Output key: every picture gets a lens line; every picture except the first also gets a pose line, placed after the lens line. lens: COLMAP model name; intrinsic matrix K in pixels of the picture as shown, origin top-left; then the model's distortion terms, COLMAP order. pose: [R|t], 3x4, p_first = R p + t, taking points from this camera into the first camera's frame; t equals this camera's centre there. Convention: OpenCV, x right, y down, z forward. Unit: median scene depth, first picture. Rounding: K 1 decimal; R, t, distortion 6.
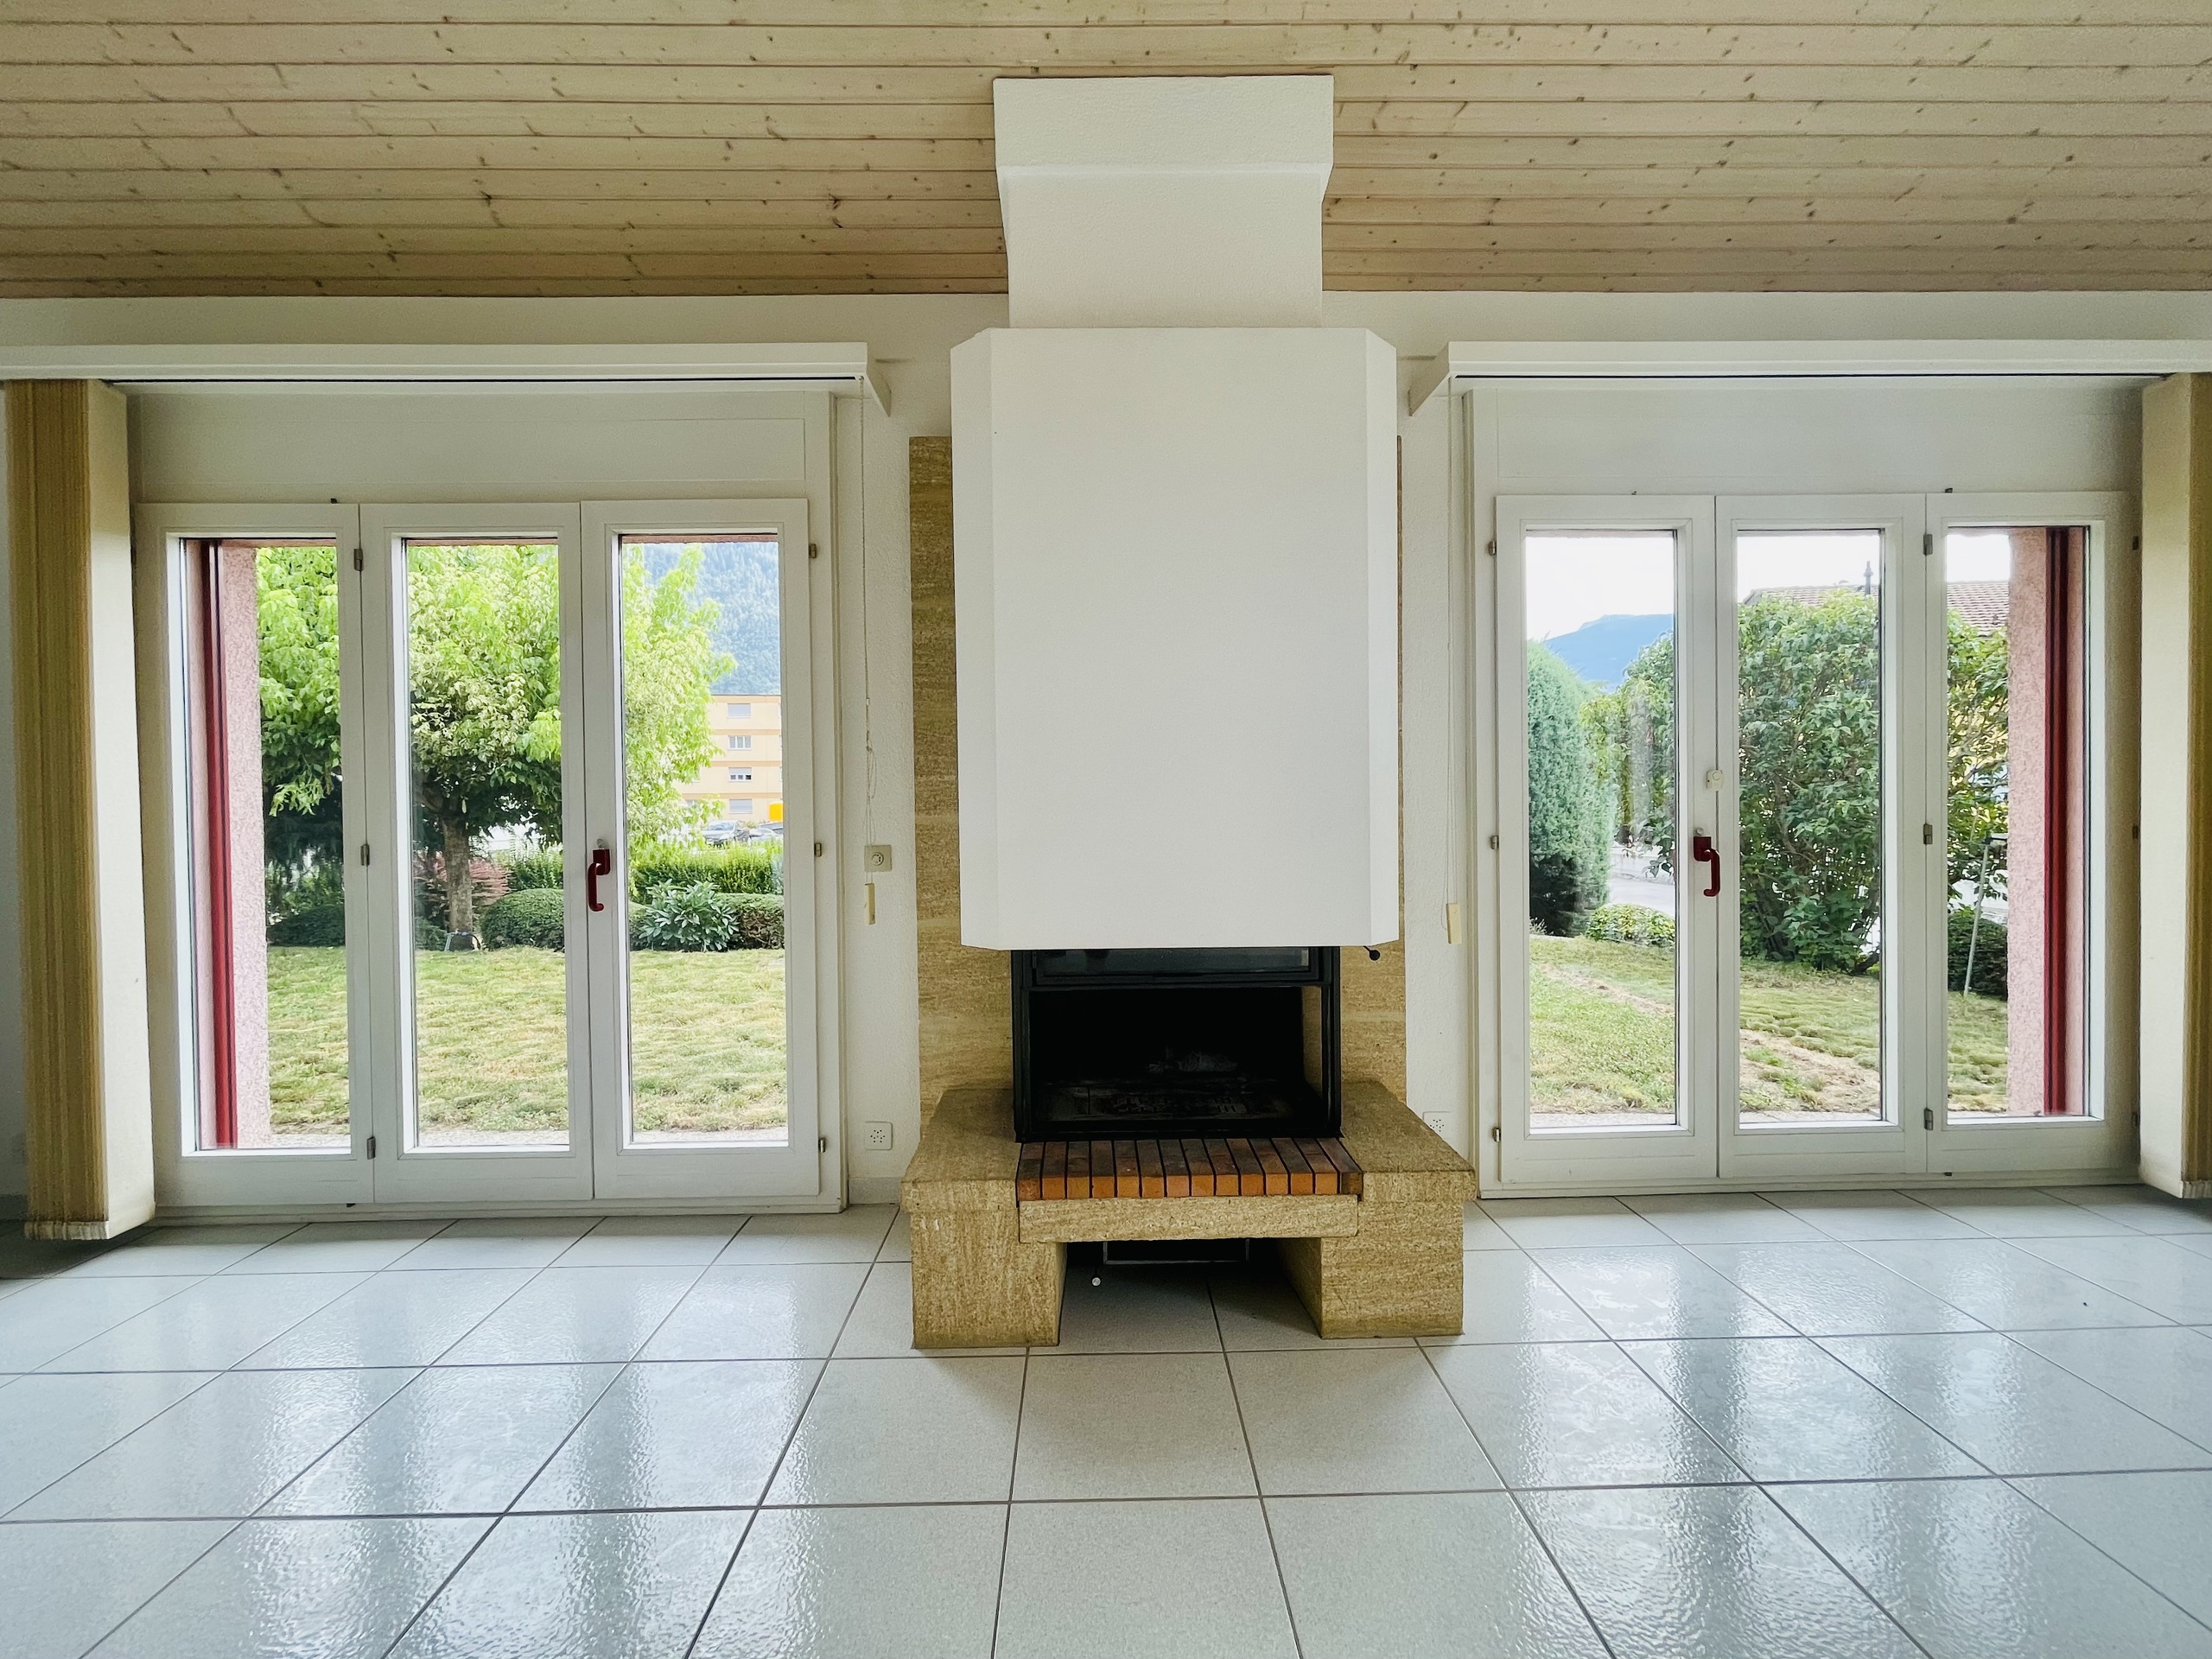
lens RADIAL K [[921.5, 0, 1108.2], [0, 921.5, 822.7], [0, 0, 1]] dist [-0.000258, -0.000002]
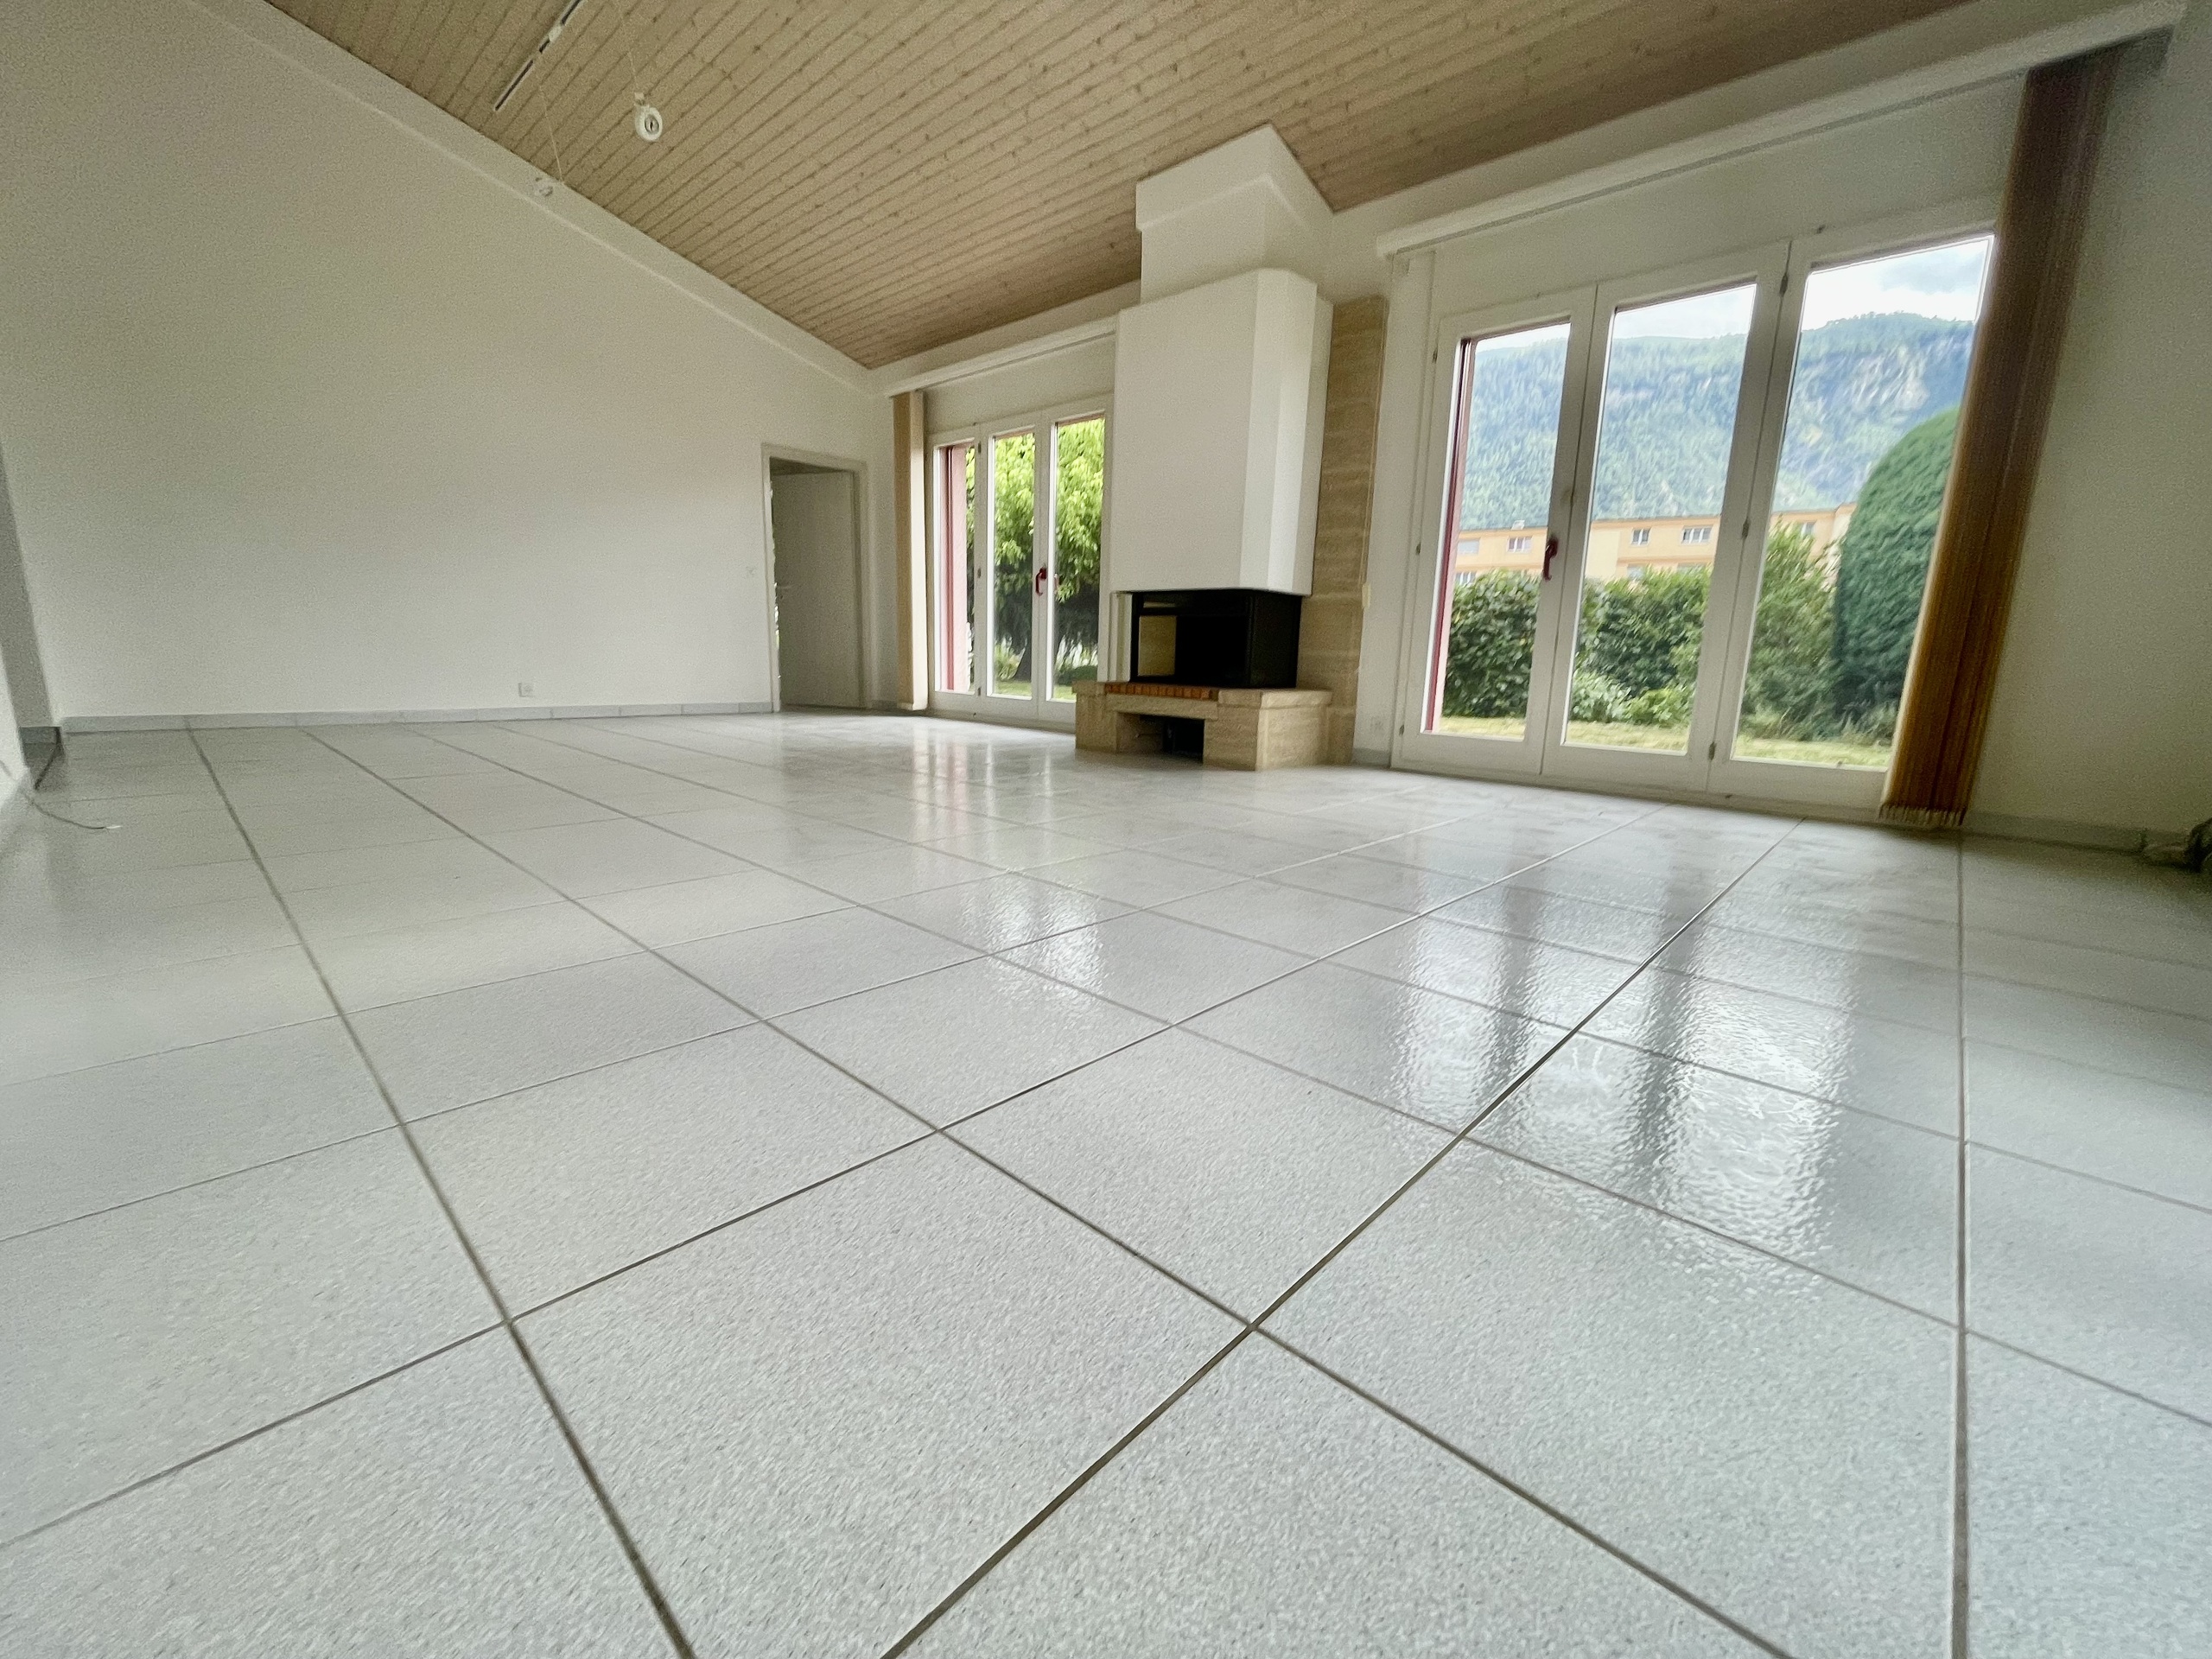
lens RADIAL K [[921.5, 0, 1108.2], [0, 921.5, 822.7], [0, 0, 1]] dist [-0.000258, -0.000002]
pose [[0.713711, 0.158036, -0.682379, 1.314229], [-0.044899, 0.982533, 0.180591, 0.244507], [0.699000, -0.098252, 0.708340, -0.620607]]
